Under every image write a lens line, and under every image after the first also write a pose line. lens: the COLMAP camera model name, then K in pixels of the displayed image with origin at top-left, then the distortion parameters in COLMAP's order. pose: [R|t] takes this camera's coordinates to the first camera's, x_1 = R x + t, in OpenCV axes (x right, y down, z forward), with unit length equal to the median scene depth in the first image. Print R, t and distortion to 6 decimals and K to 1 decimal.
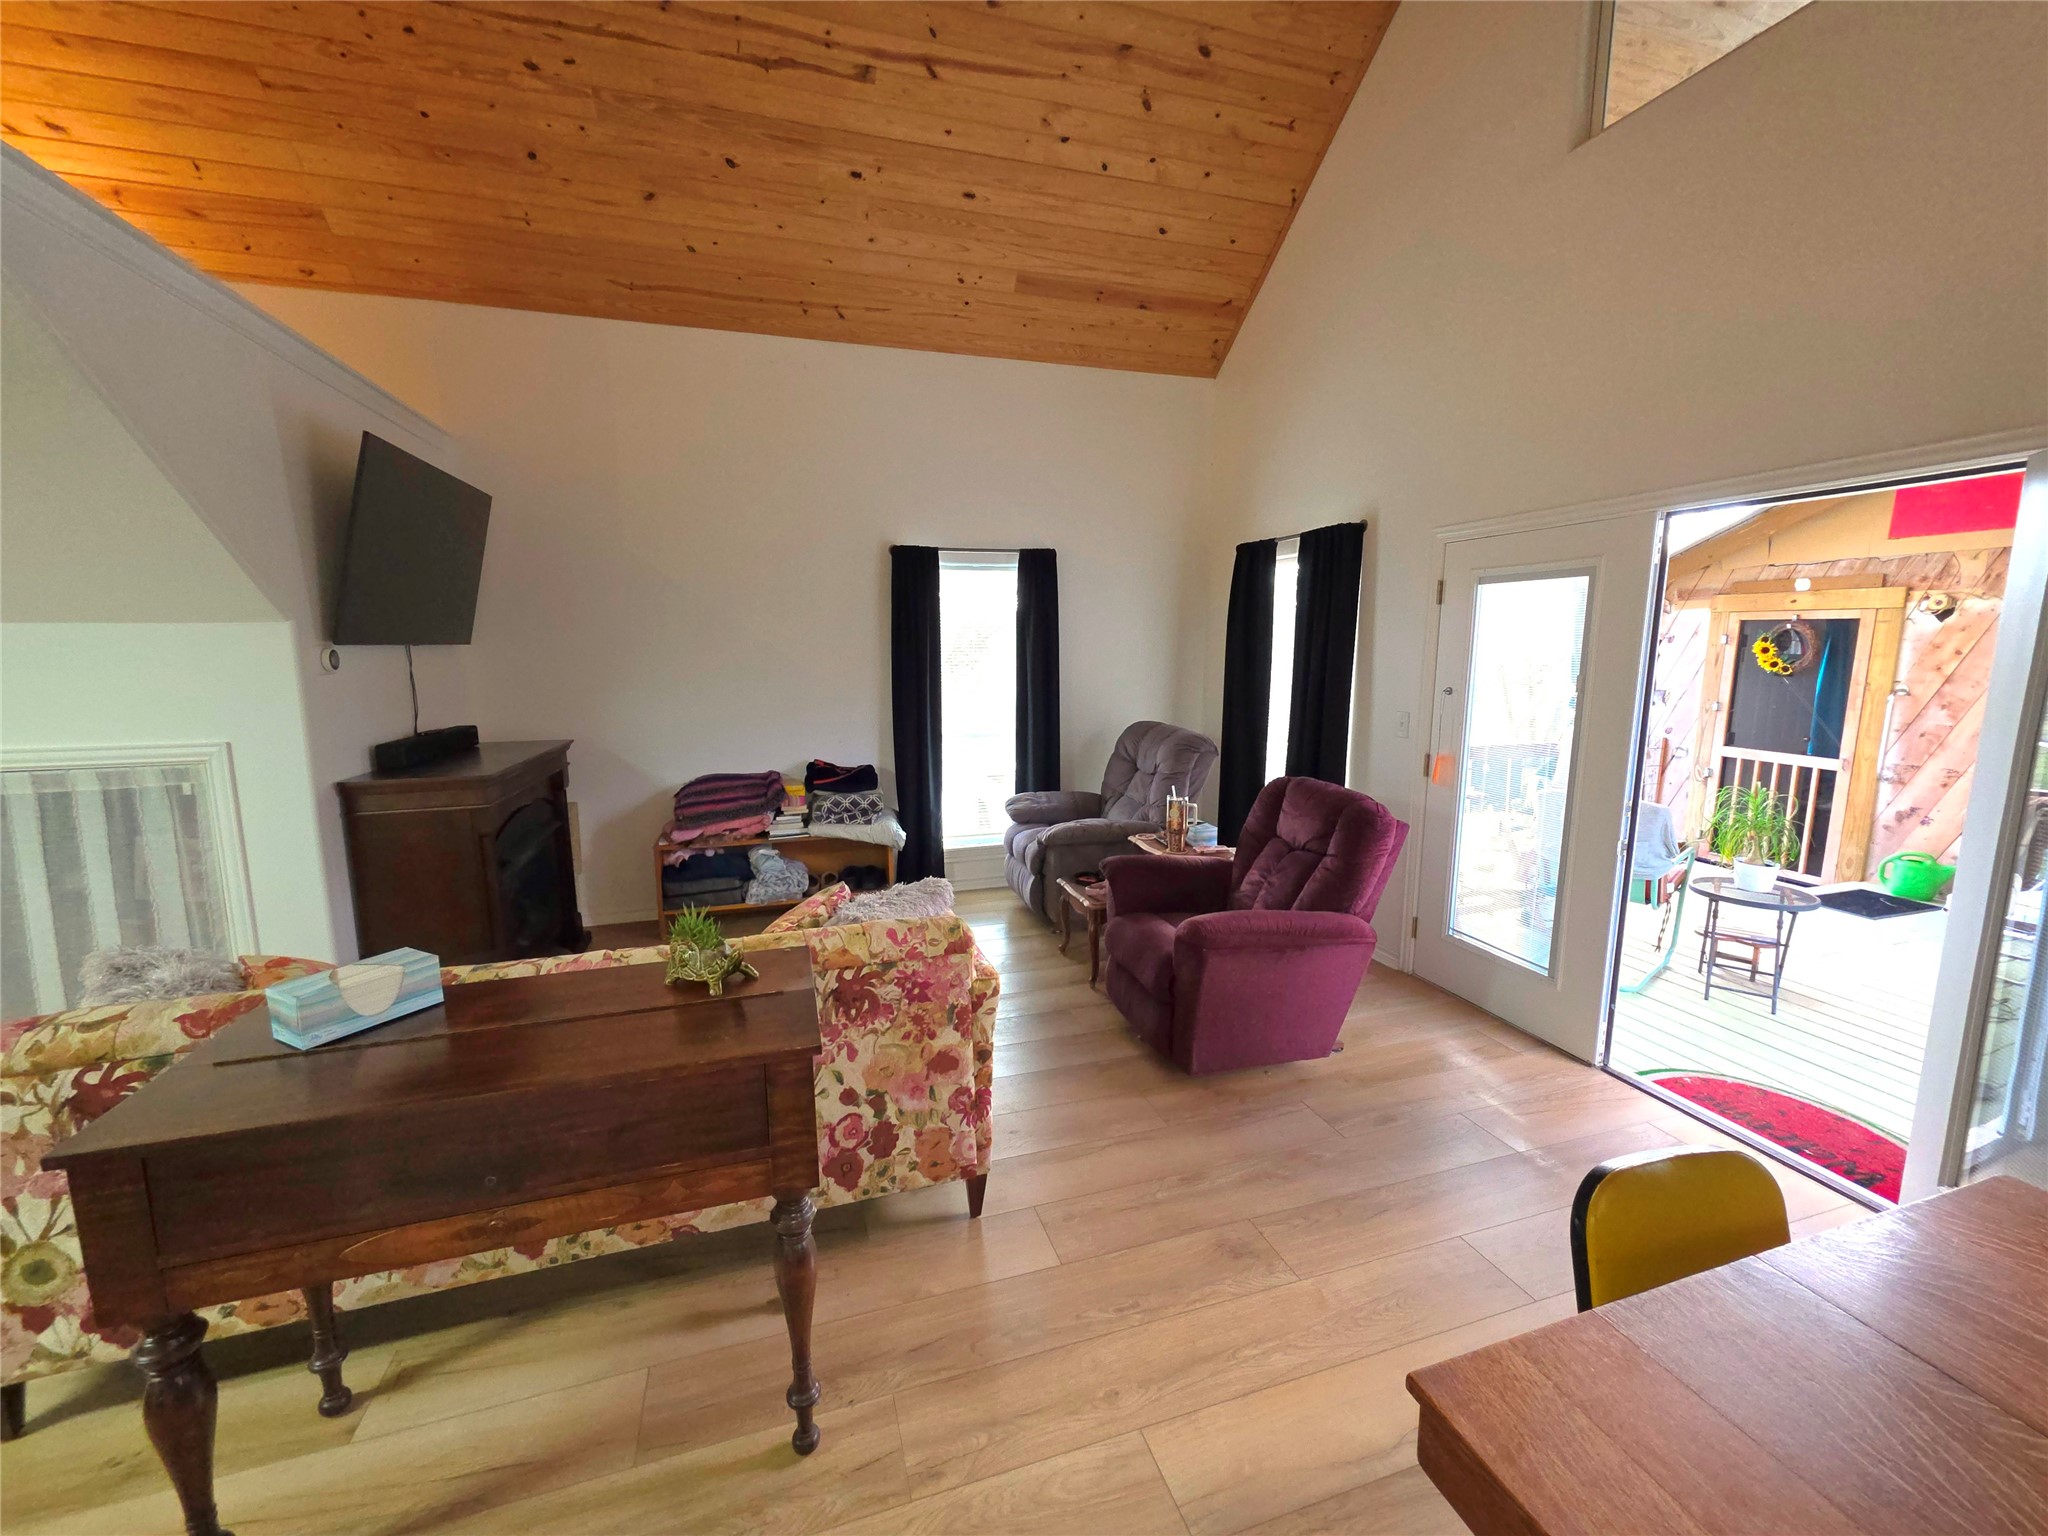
lens RADIAL K [[817.1, 0, 1030.0], [0, 817.1, 770.2], [0, 0, 1]] dist [0.001918, -0.000353]
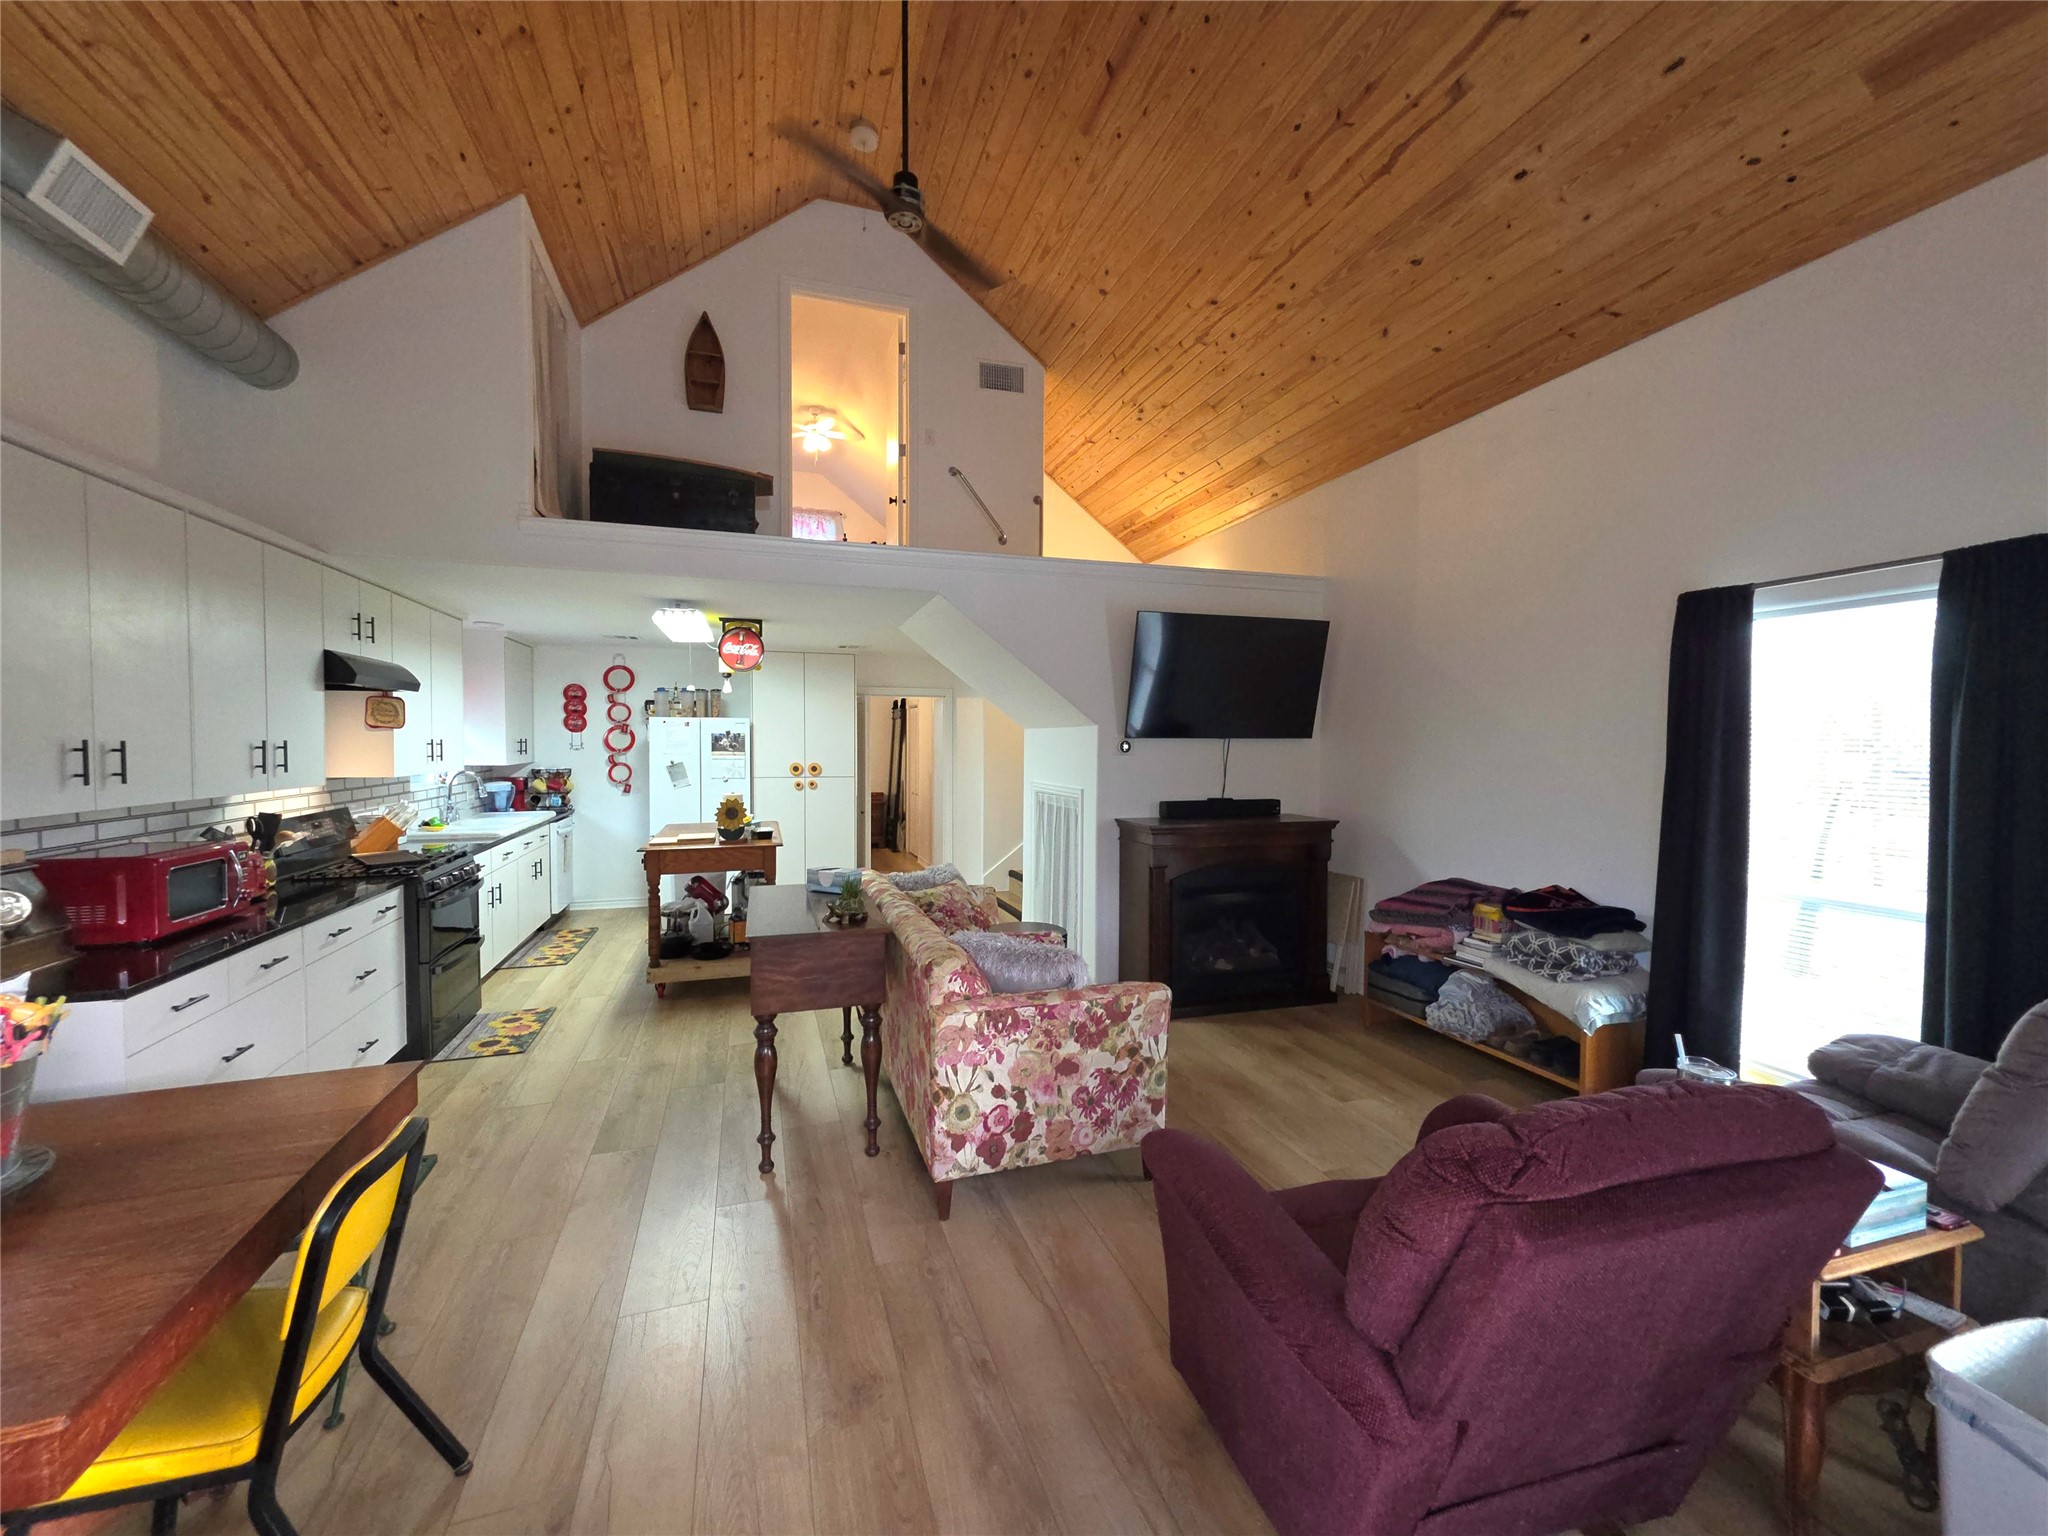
lens RADIAL K [[817.1, 0, 1025.0], [0, 817.1, 763.1], [0, 0, 1]] dist [0.001918, -0.000353]
pose [[0.010323, 0.030605, -0.999478, 0.563850], [-0.155373, 0.987441, 0.028632, -0.079639], [0.987802, 0.154996, 0.014949, 0.527958]]
